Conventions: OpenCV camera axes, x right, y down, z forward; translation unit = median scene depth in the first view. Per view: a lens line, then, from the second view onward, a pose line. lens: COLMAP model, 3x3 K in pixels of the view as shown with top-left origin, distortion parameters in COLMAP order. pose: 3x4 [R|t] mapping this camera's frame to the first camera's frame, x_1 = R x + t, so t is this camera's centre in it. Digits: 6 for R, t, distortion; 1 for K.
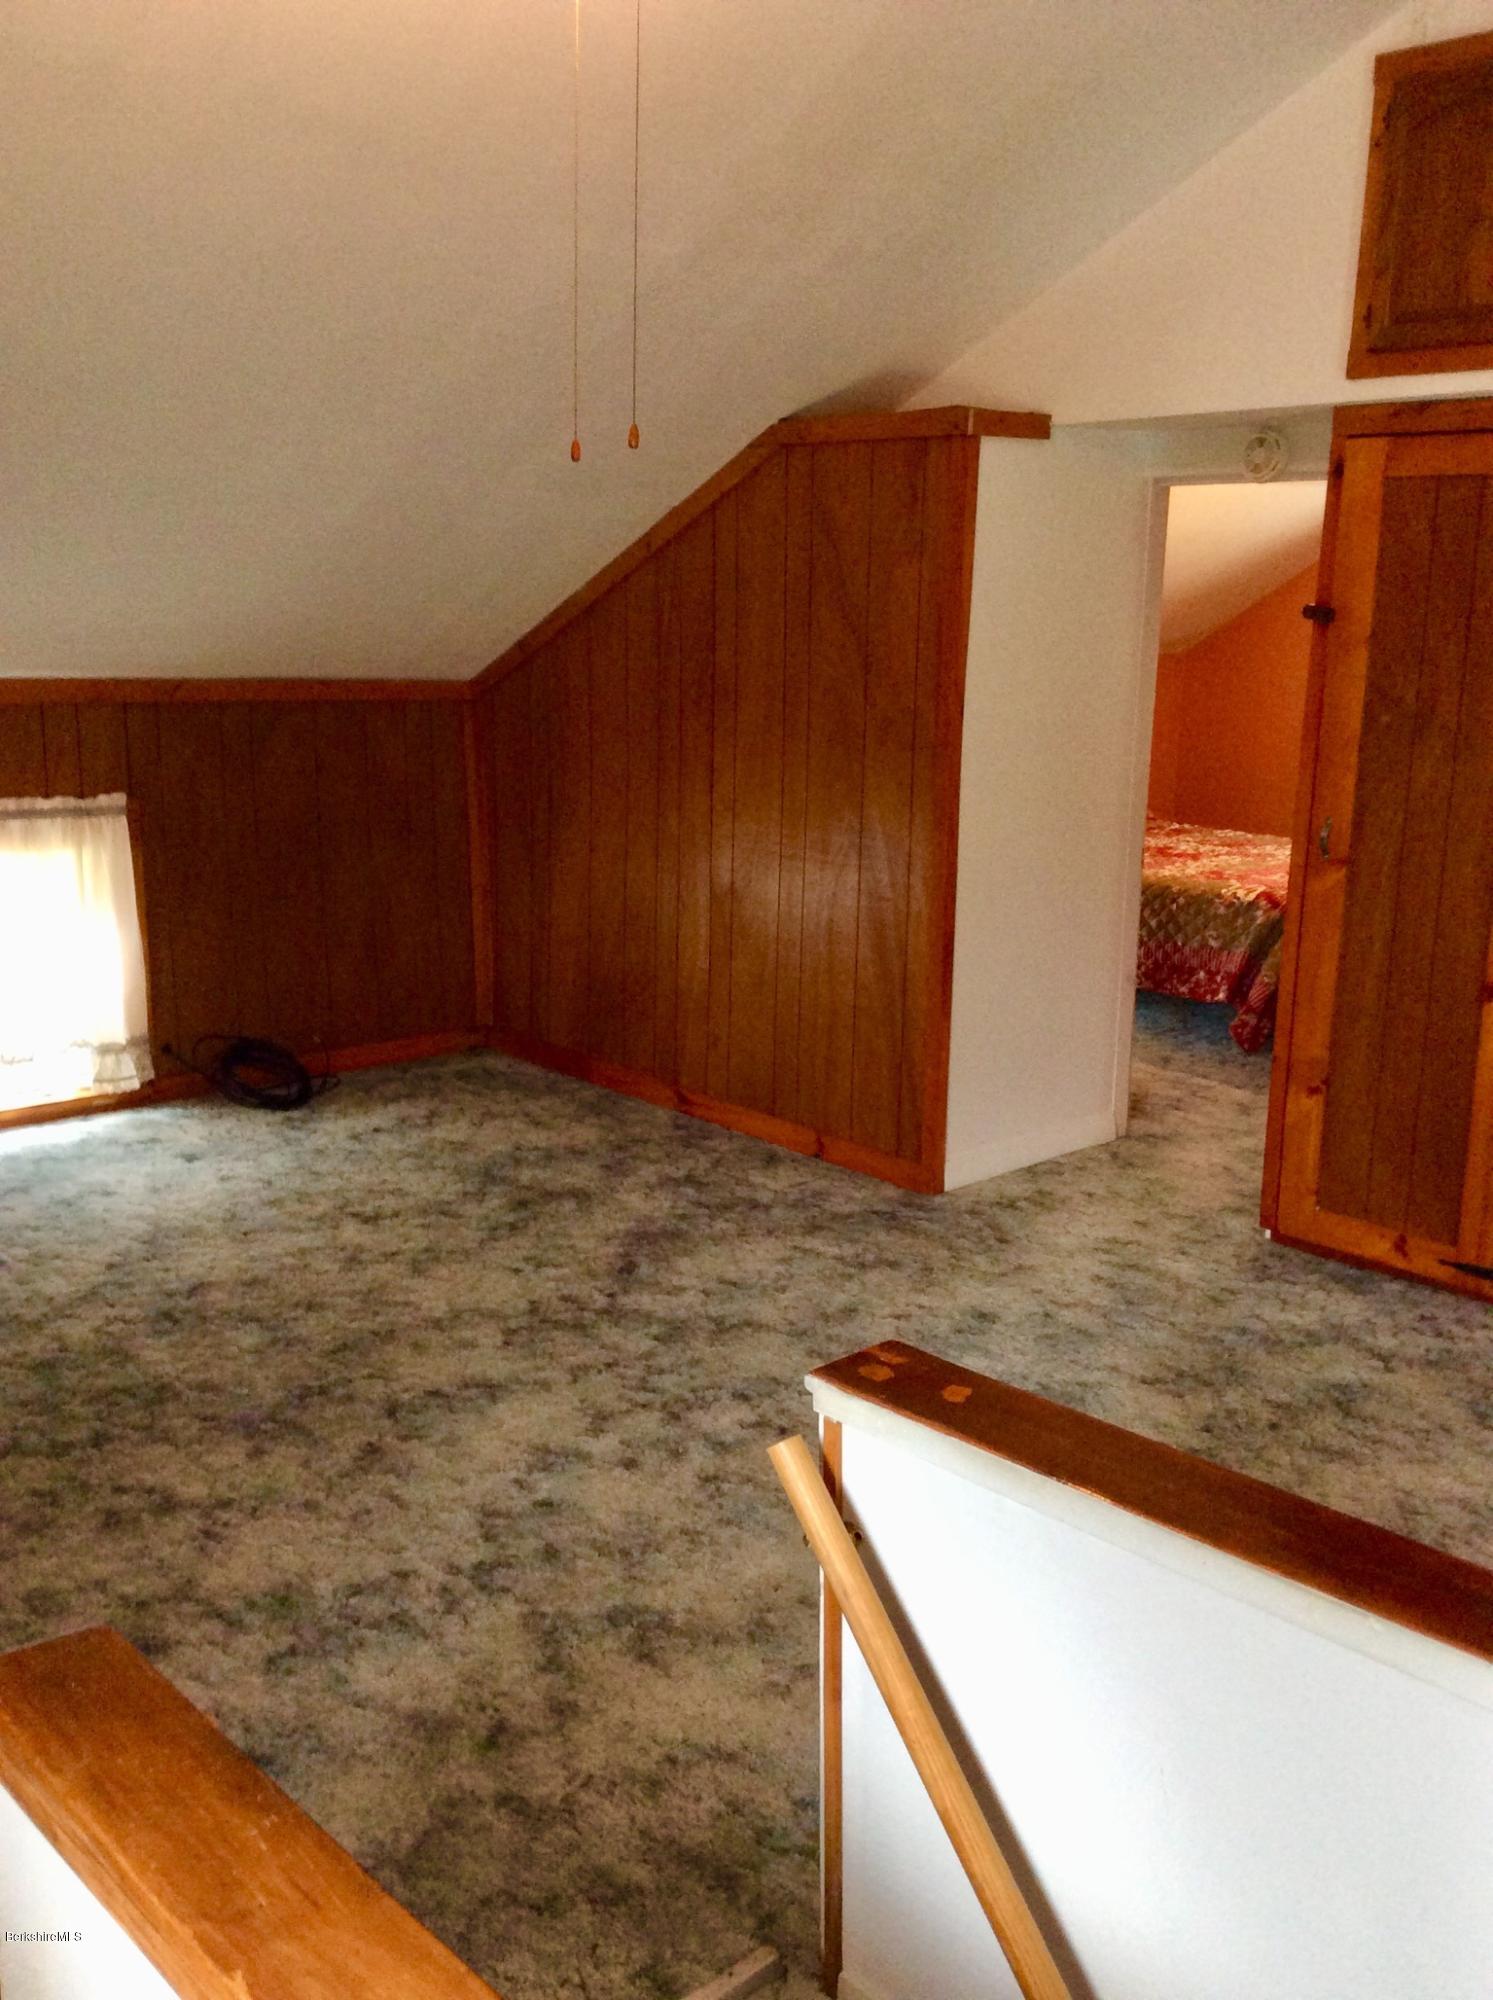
lens RADIAL K [[1807.8, 0, 746.0], [0, 1807.8, 1002.5], [0, 0, 1]] dist [0.024665, -0.004043]
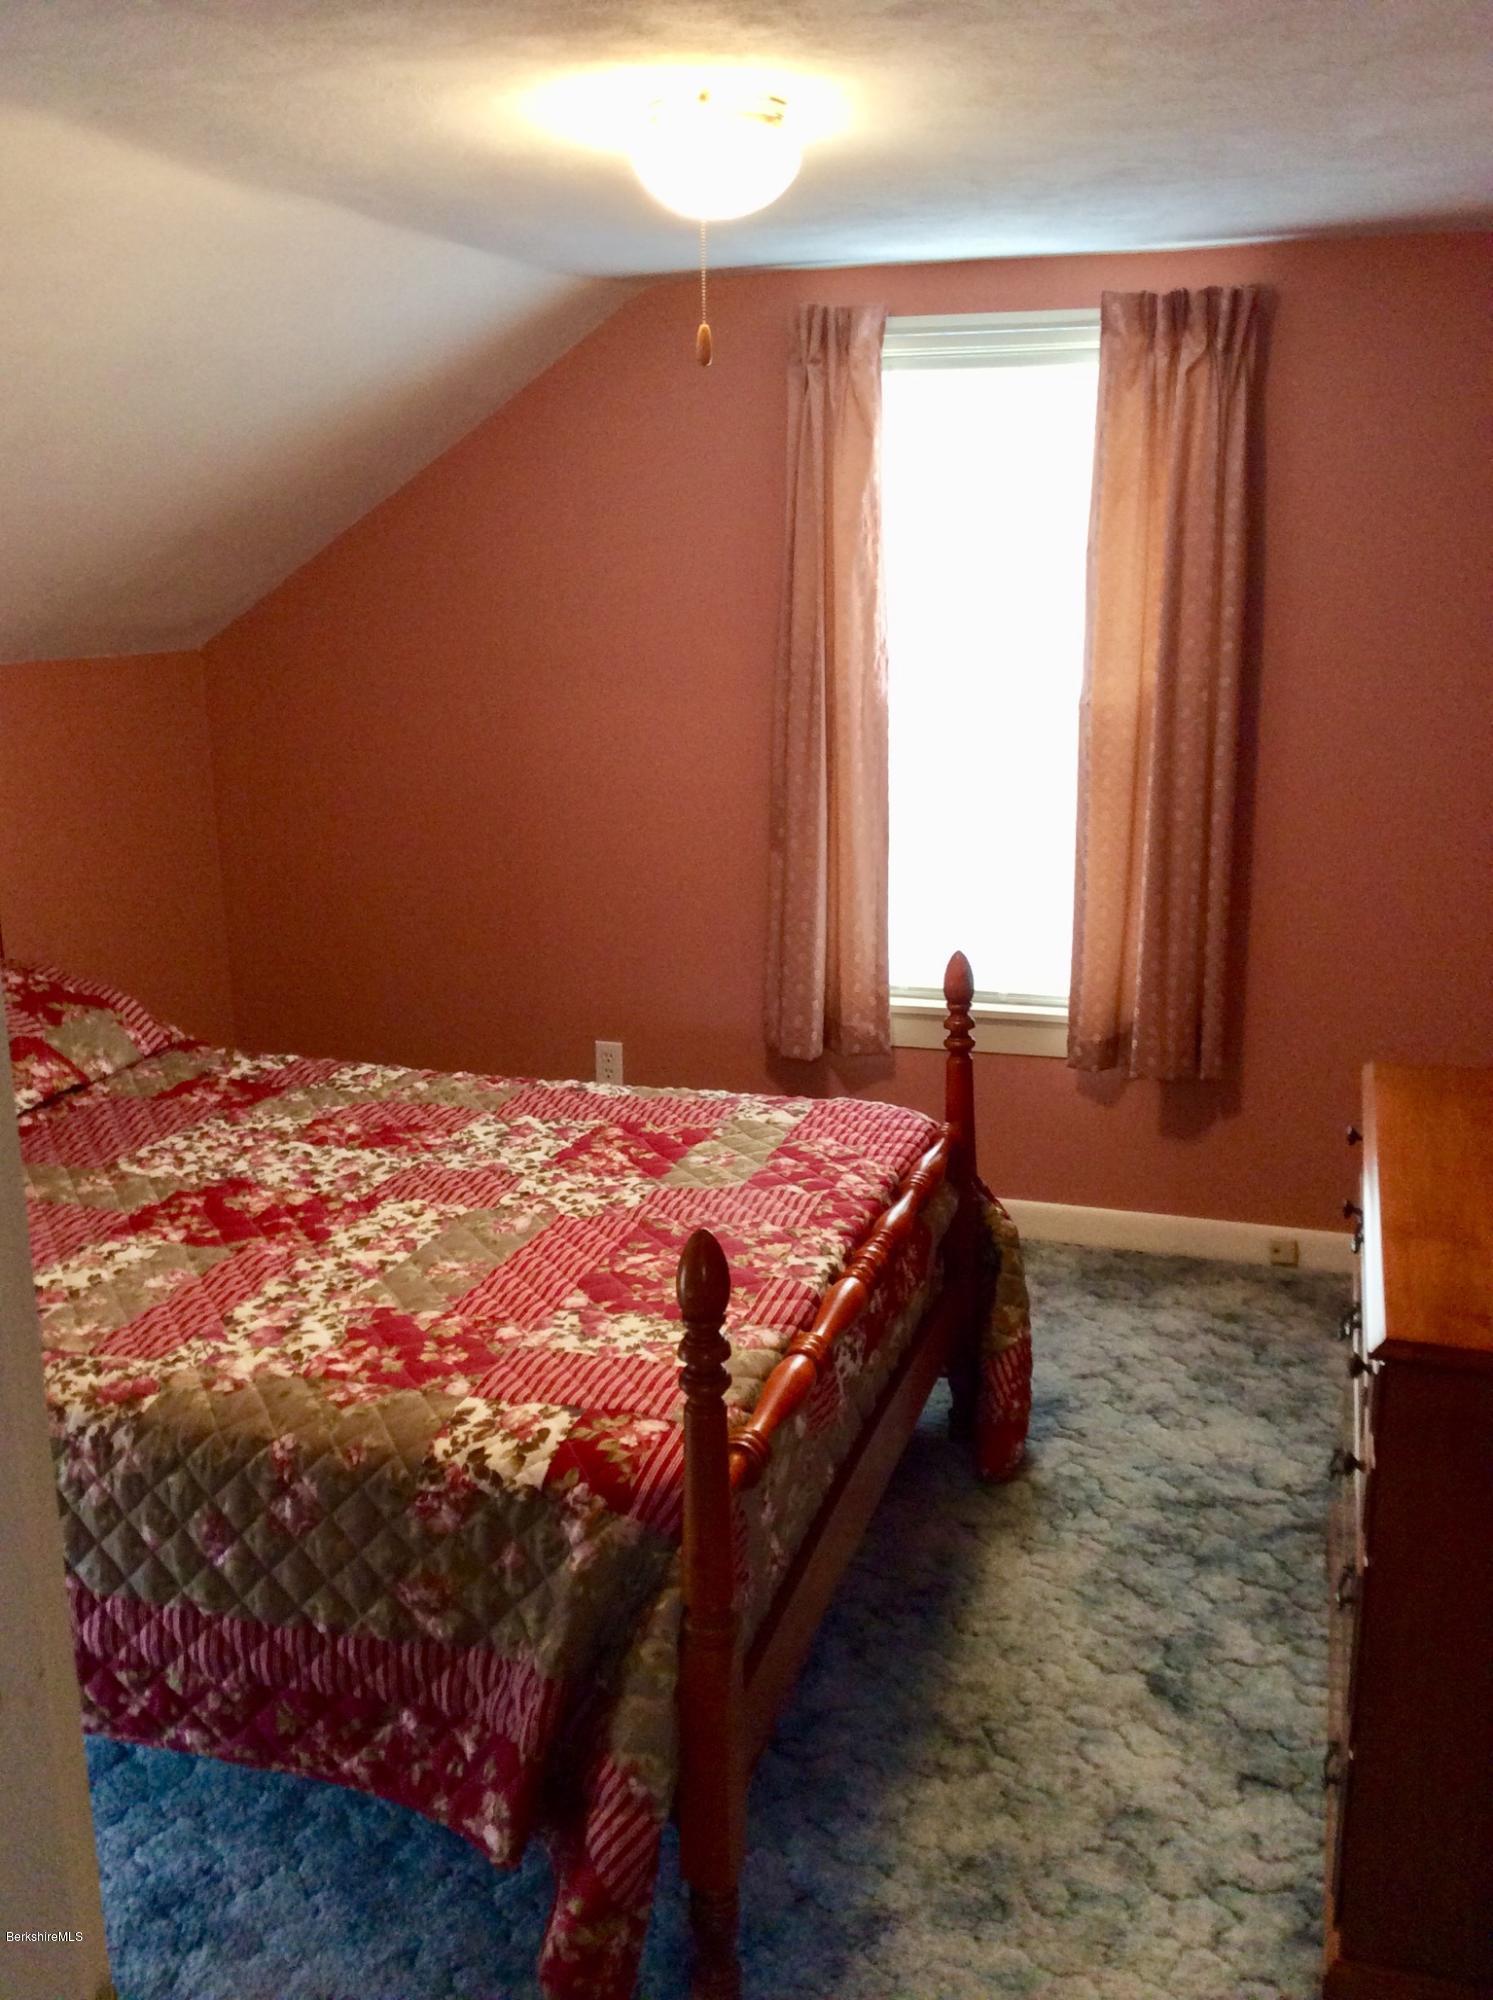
lens RADIAL K [[1807.8, 0, 748.1], [0, 1807.8, 1000.0], [0, 0, 1]] dist [0.024665, -0.004043]
pose [[0.868624, -0.139751, 0.475354, 0.171385], [0.131054, 0.990032, 0.051585, -0.144141], [-0.477825, 0.017489, 0.878281, 0.695224]]
